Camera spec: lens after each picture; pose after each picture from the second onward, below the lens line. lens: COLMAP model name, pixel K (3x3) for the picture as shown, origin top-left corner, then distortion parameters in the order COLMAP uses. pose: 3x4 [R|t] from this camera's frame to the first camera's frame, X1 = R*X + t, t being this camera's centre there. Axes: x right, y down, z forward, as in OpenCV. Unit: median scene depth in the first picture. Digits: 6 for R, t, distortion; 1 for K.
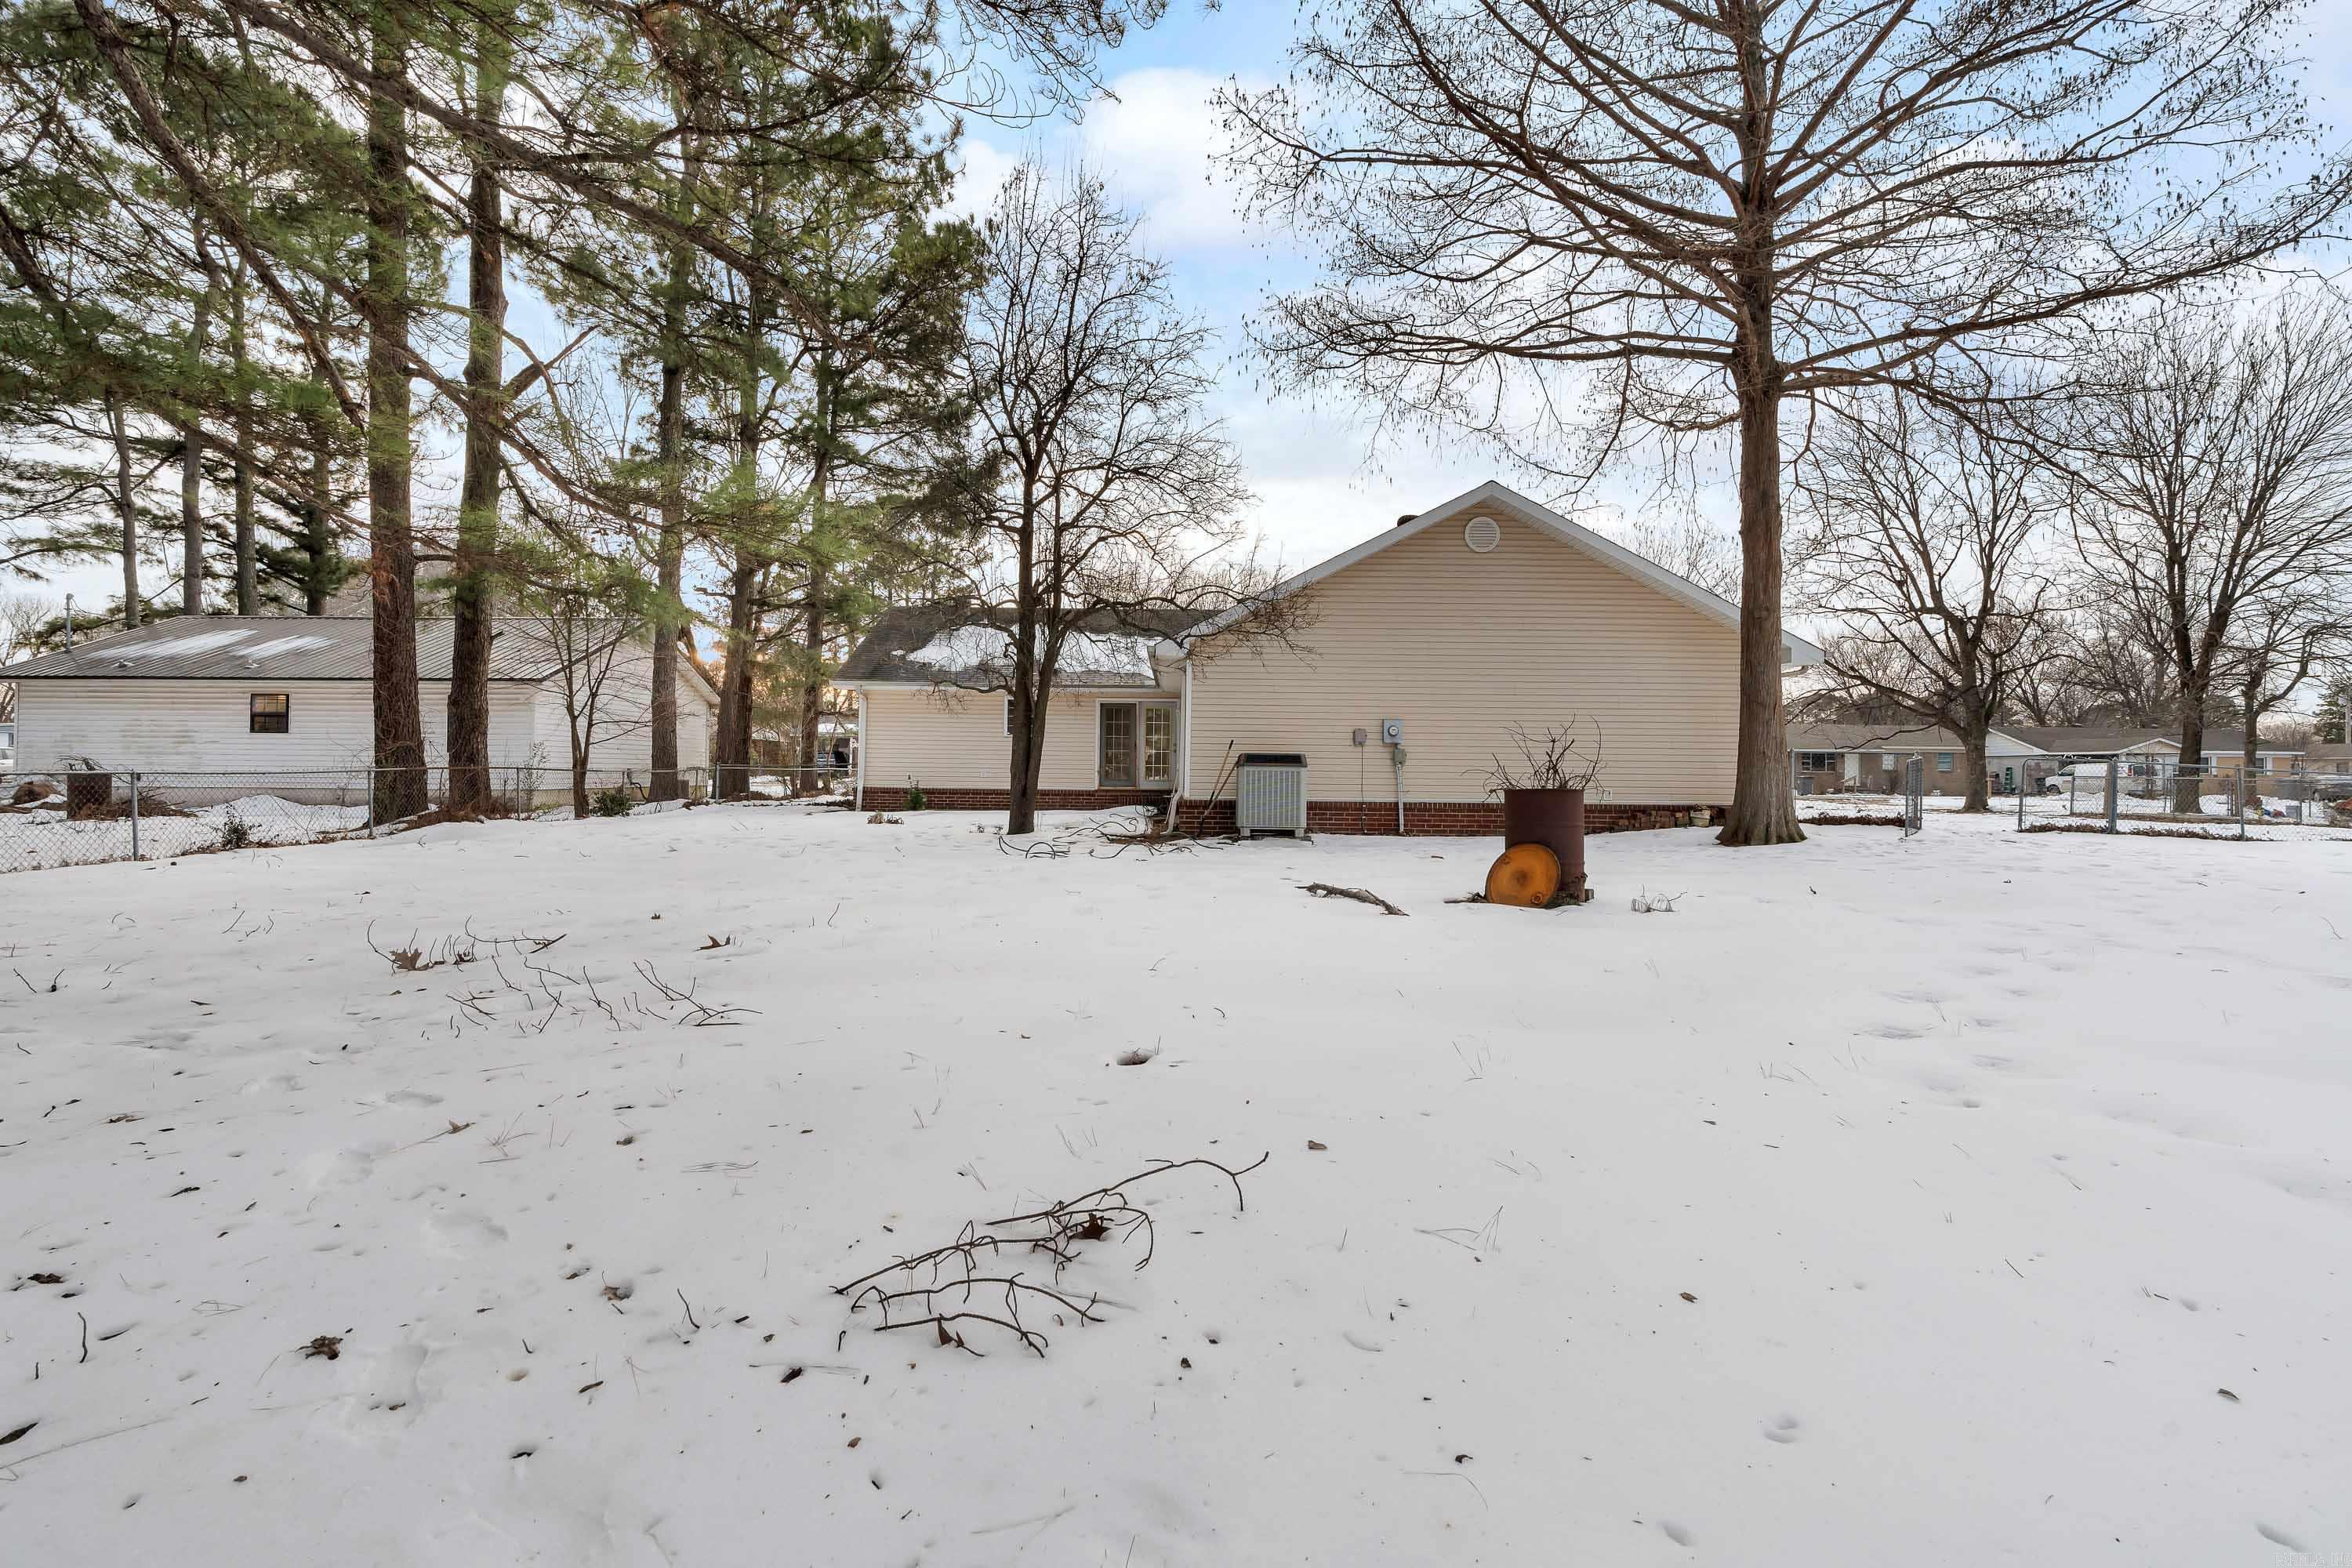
lens RADIAL K [[1069.4, 0, 1170.5], [0, 1069.4, 794.5], [0, 0, 1]] dist [-0.013163, 0.008055]
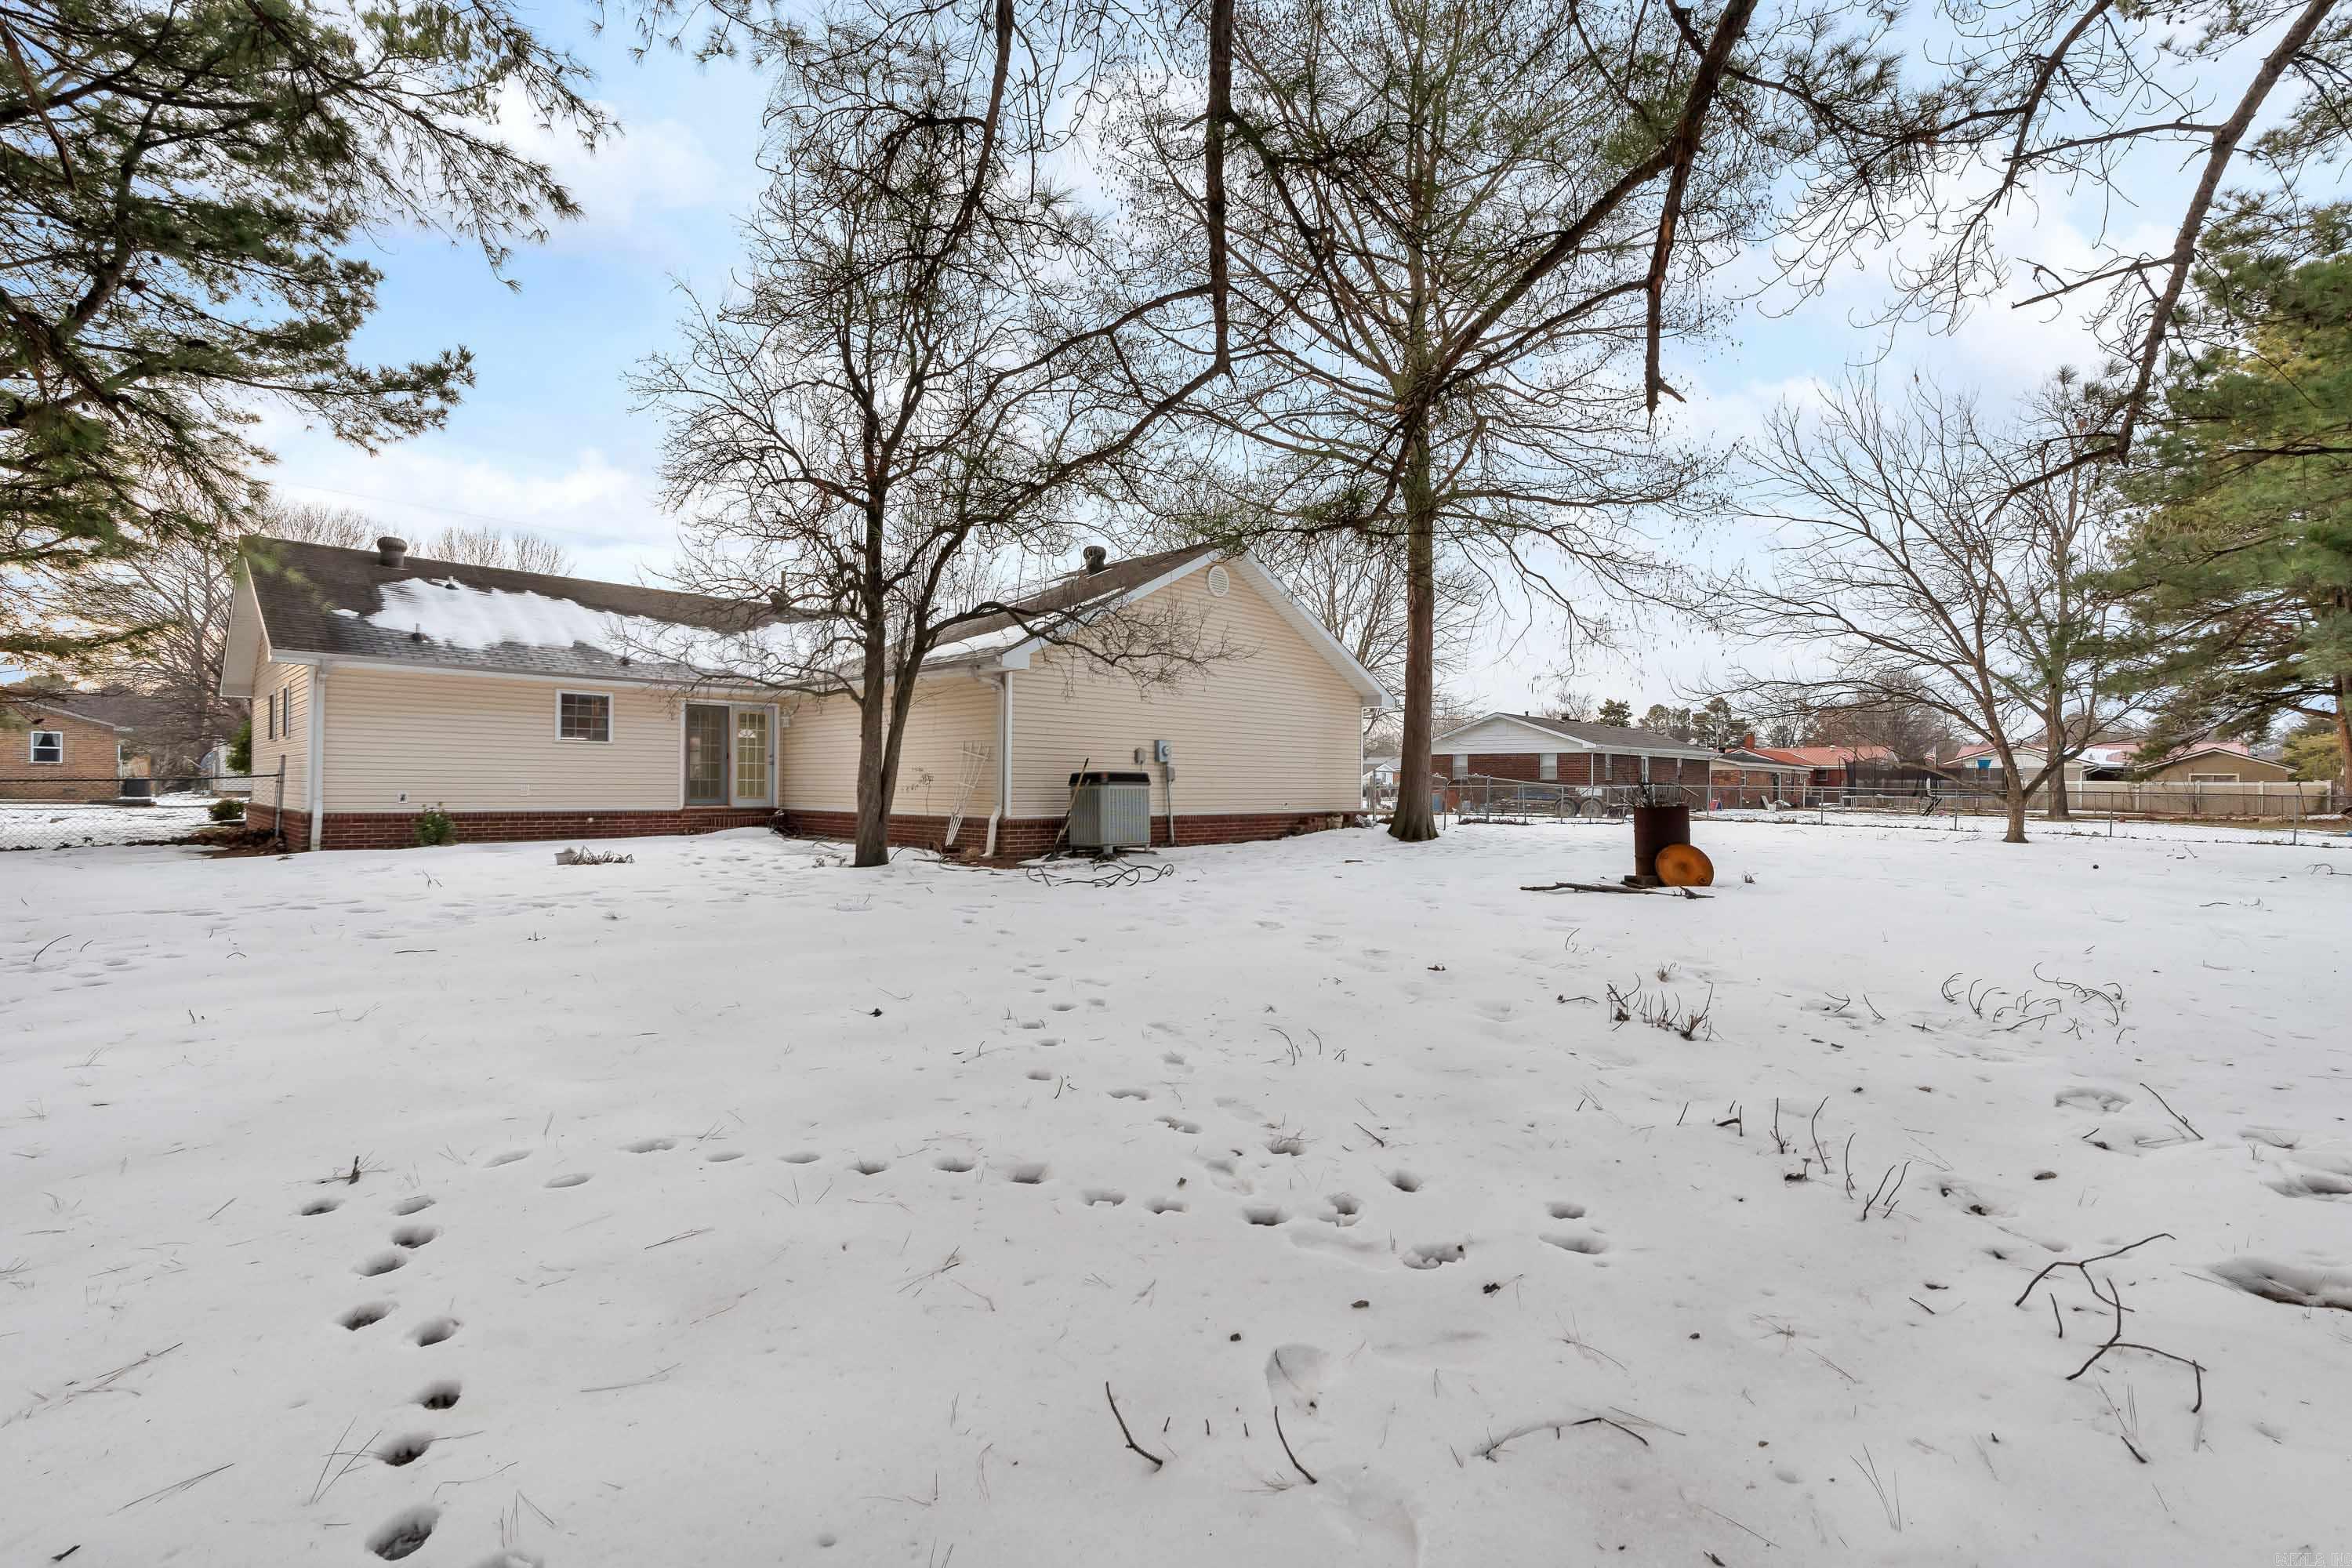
lens RADIAL K [[1069.4, 0, 1170.5], [0, 1069.4, 794.5], [0, 0, 1]] dist [-0.013163, 0.008055]
pose [[0.694836, -0.011562, 0.719076, -0.576907], [0.016287, 0.999867, 0.000339, -0.015063], [-0.718984, 0.011476, 0.694932, 0.240669]]
